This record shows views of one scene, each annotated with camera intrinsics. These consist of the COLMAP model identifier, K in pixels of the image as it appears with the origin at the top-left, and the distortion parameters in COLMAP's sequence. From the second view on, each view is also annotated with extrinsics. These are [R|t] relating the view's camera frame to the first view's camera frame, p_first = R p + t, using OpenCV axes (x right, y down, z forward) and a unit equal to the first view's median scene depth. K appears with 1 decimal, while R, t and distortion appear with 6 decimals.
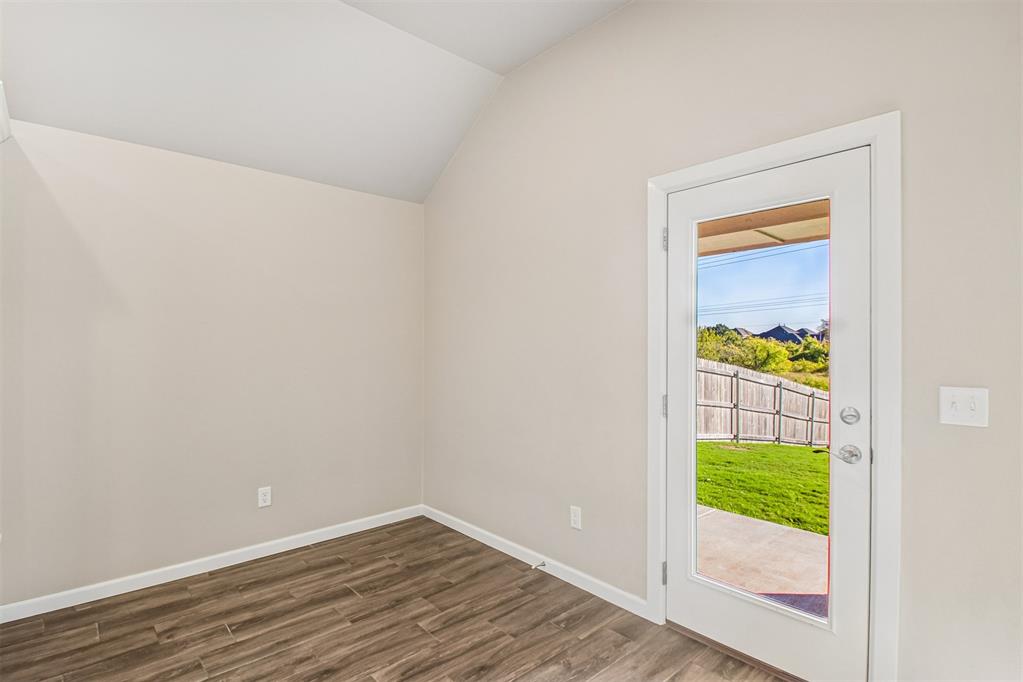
lens RADIAL K [[510.5, 0, 505.3], [0, 510.5, 342.2], [0, 0, 1]] dist [-0.001542, -0.007051]
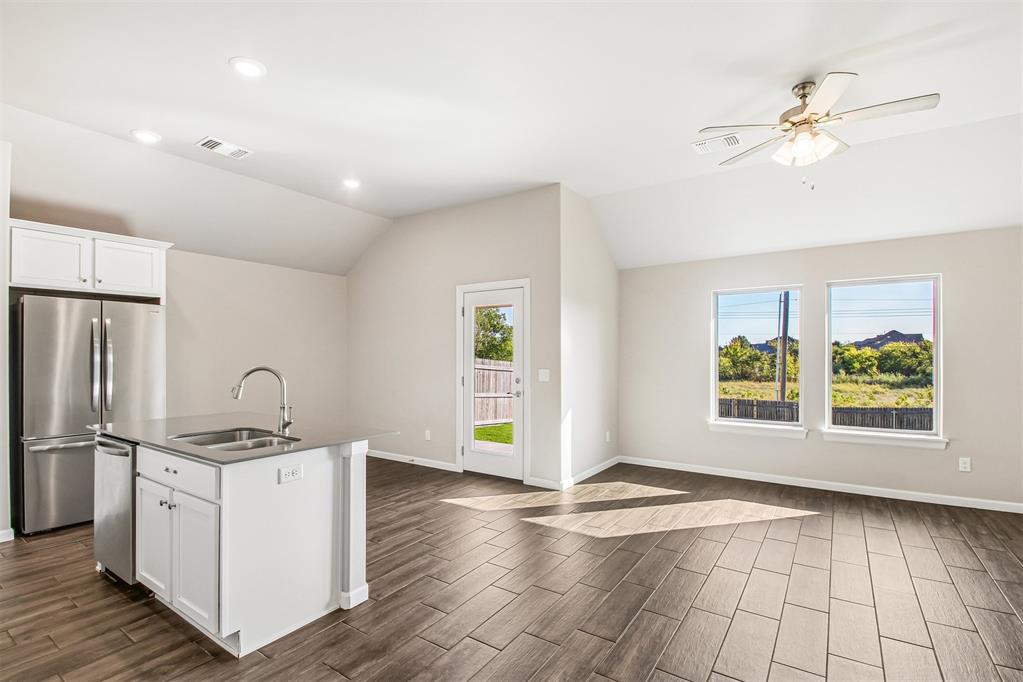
lens RADIAL K [[478.8, 0, 507.9], [0, 478.8, 355.4], [0, 0, 1]] dist [0.010023, -0.014890]
pose [[0.972119, -0.002237, 0.234479, -0.008988], [0.001182, 0.999989, 0.004640, -0.006814], [-0.234486, -0.004233, 0.972110, -1.132159]]
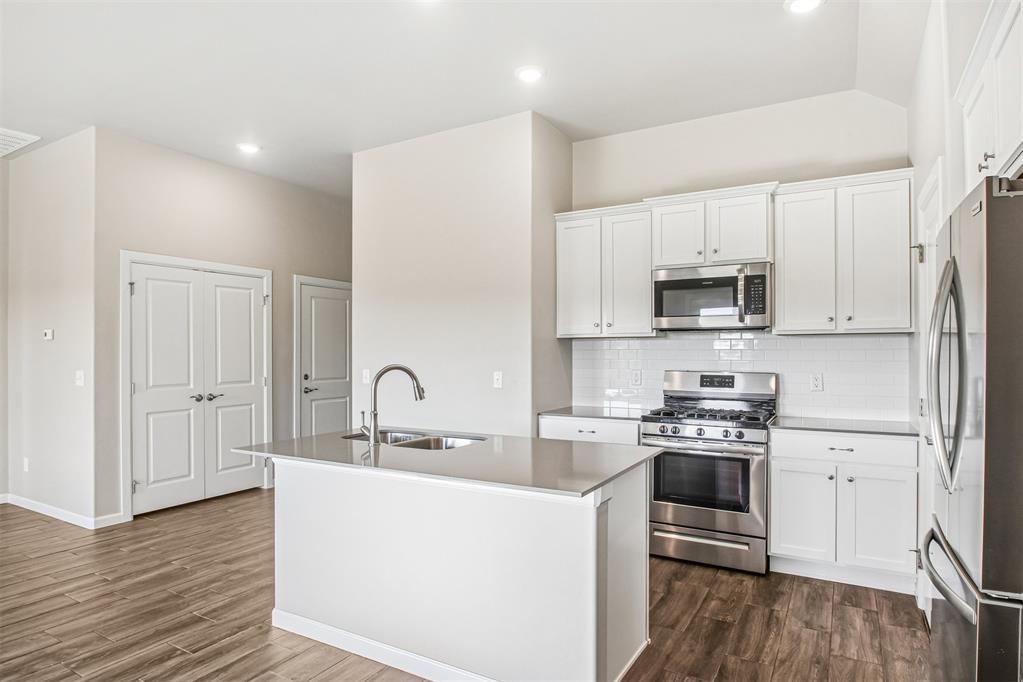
lens RADIAL K [[608.4, 0, 514.8], [0, 608.4, 345.6], [0, 0, 1]] dist [-0.020404, -0.000311]
pose [[-0.954156, -0.006753, -0.299233, -0.151385], [-0.002015, 0.999868, -0.016138, 0.003940], [0.299302, -0.014795, -0.954044, 1.135340]]
